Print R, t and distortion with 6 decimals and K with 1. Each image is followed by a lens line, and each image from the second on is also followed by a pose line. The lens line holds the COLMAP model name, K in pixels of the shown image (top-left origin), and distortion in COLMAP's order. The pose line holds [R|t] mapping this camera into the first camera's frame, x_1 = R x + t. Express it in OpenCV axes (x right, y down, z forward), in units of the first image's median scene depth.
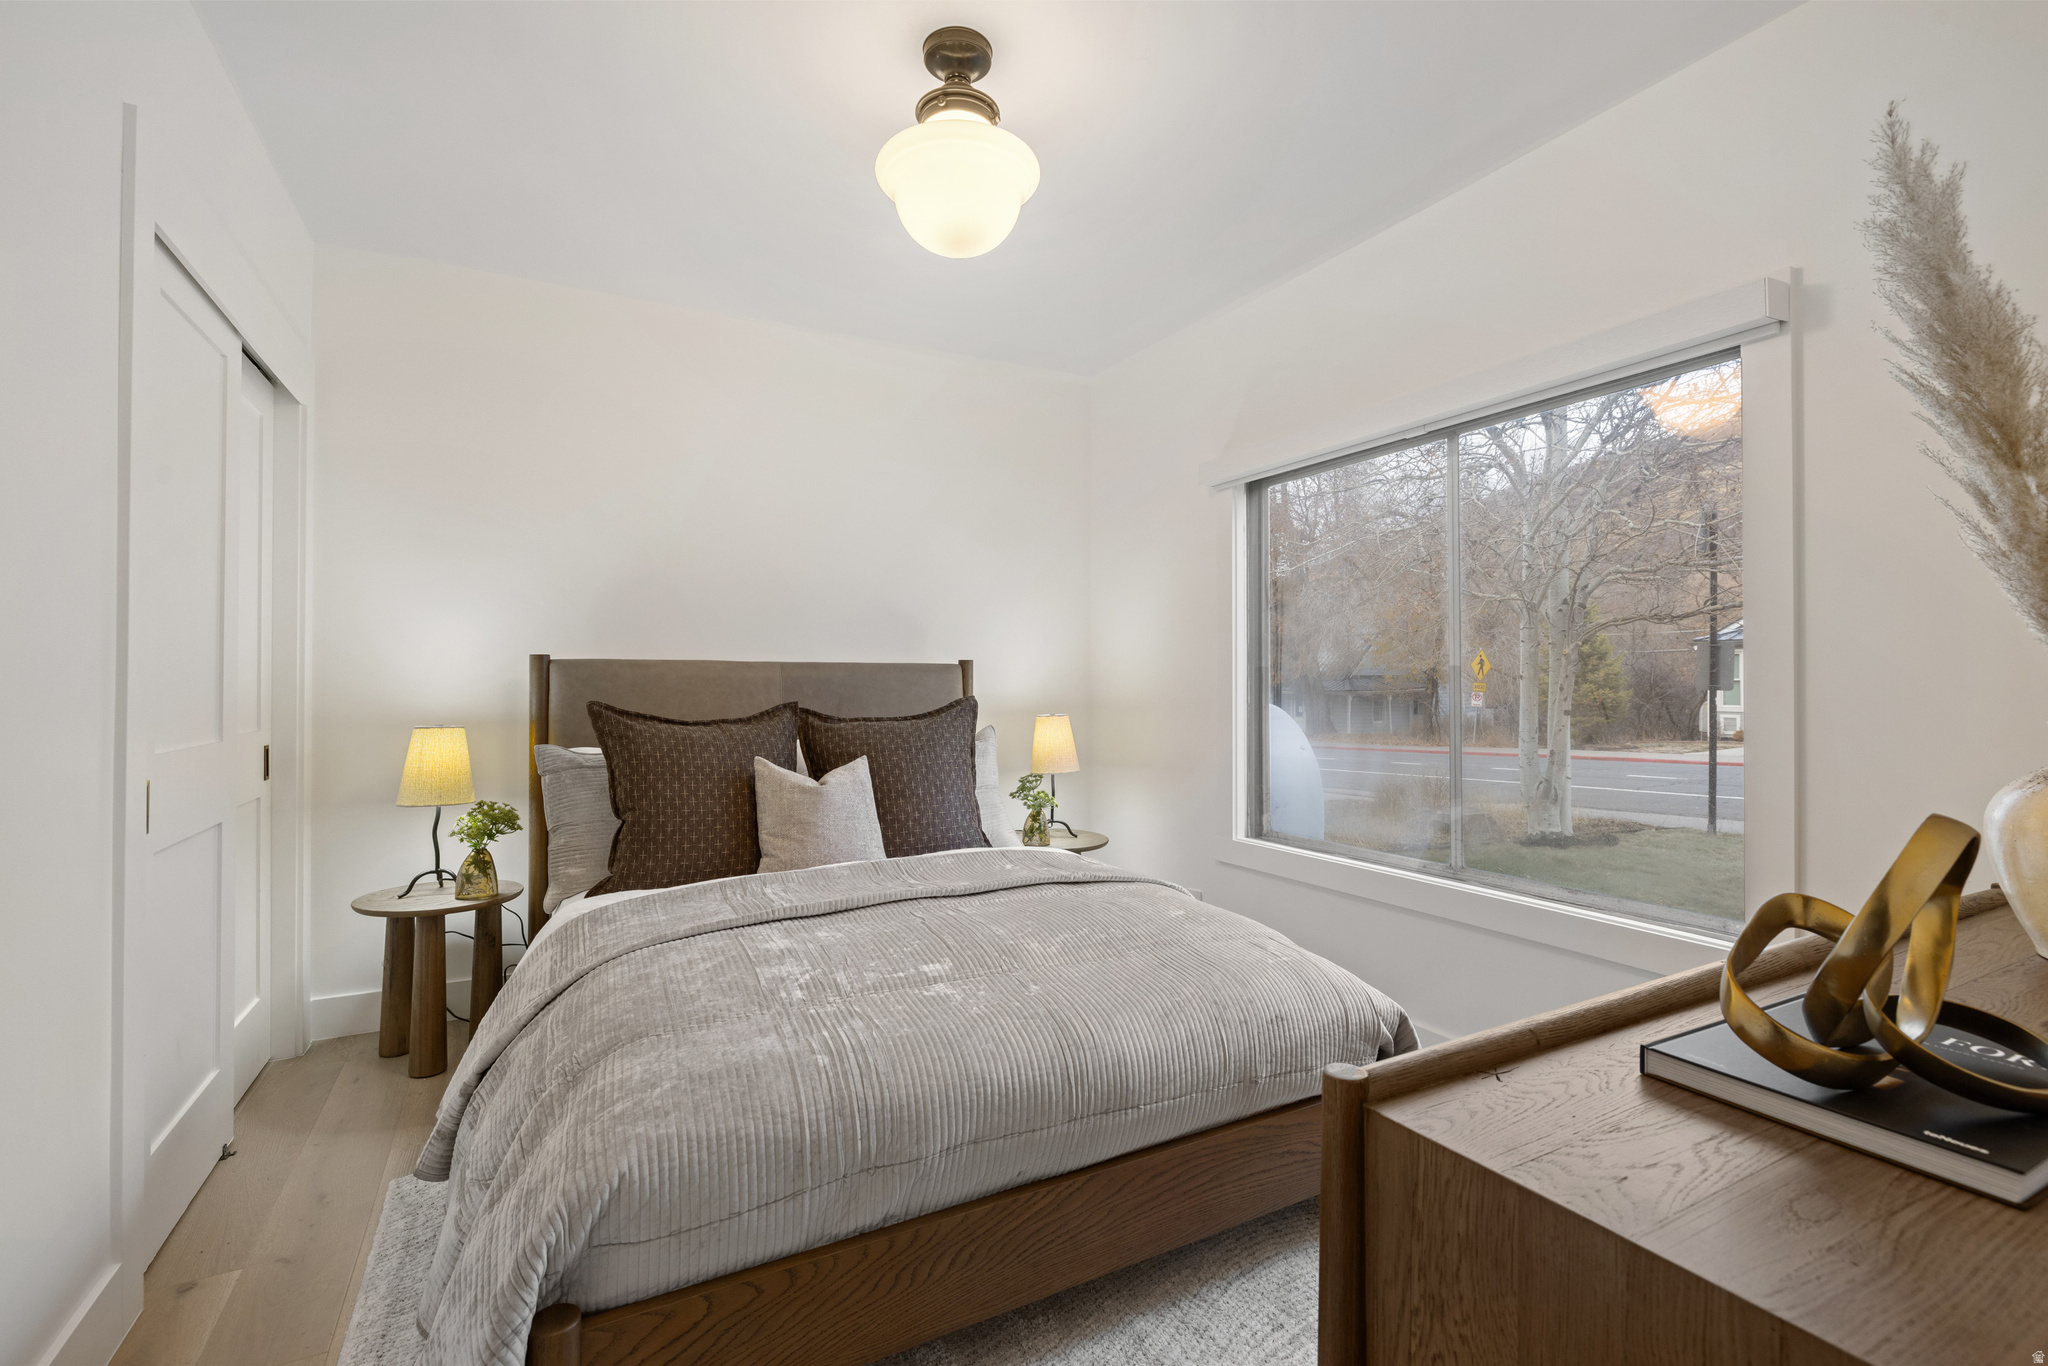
lens RADIAL K [[936.4, 0, 1021.3], [0, 936.4, 683.5], [0, 0, 1]] dist [-0.005919, -0.000495]
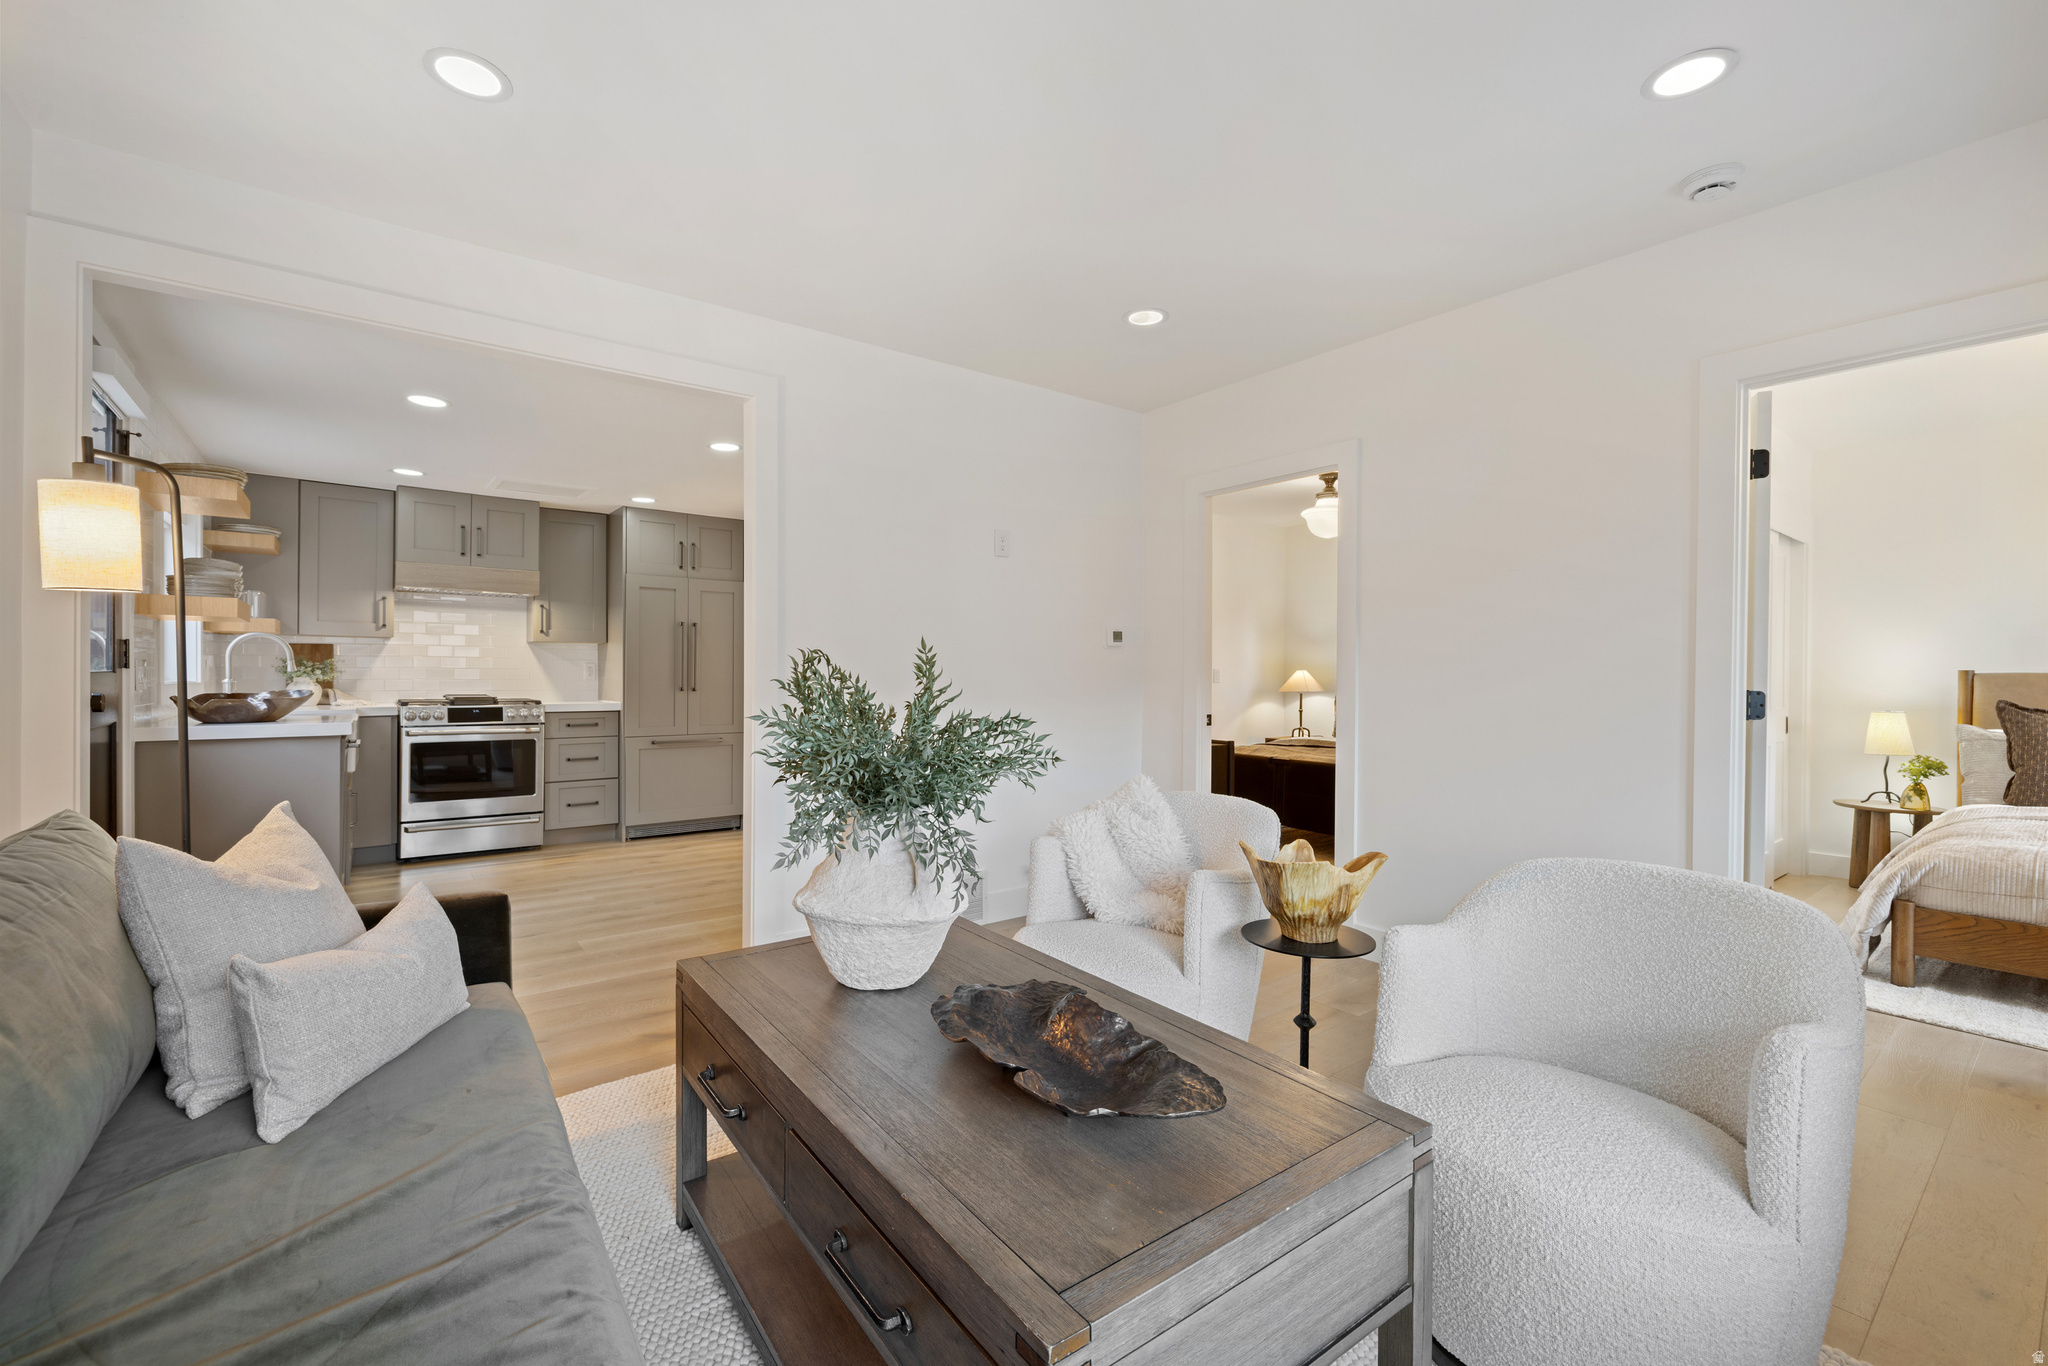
lens RADIAL K [[858.2, 0, 1017.1], [0, 858.2, 675.6], [0, 0, 1]] dist [-0.001020, 0.000824]
pose [[0.183458, 0.012550, -0.982947, 0.720135], [0.000901, 0.999916, 0.012934, -0.047090], [0.983027, -0.003258, 0.183432, -0.995688]]
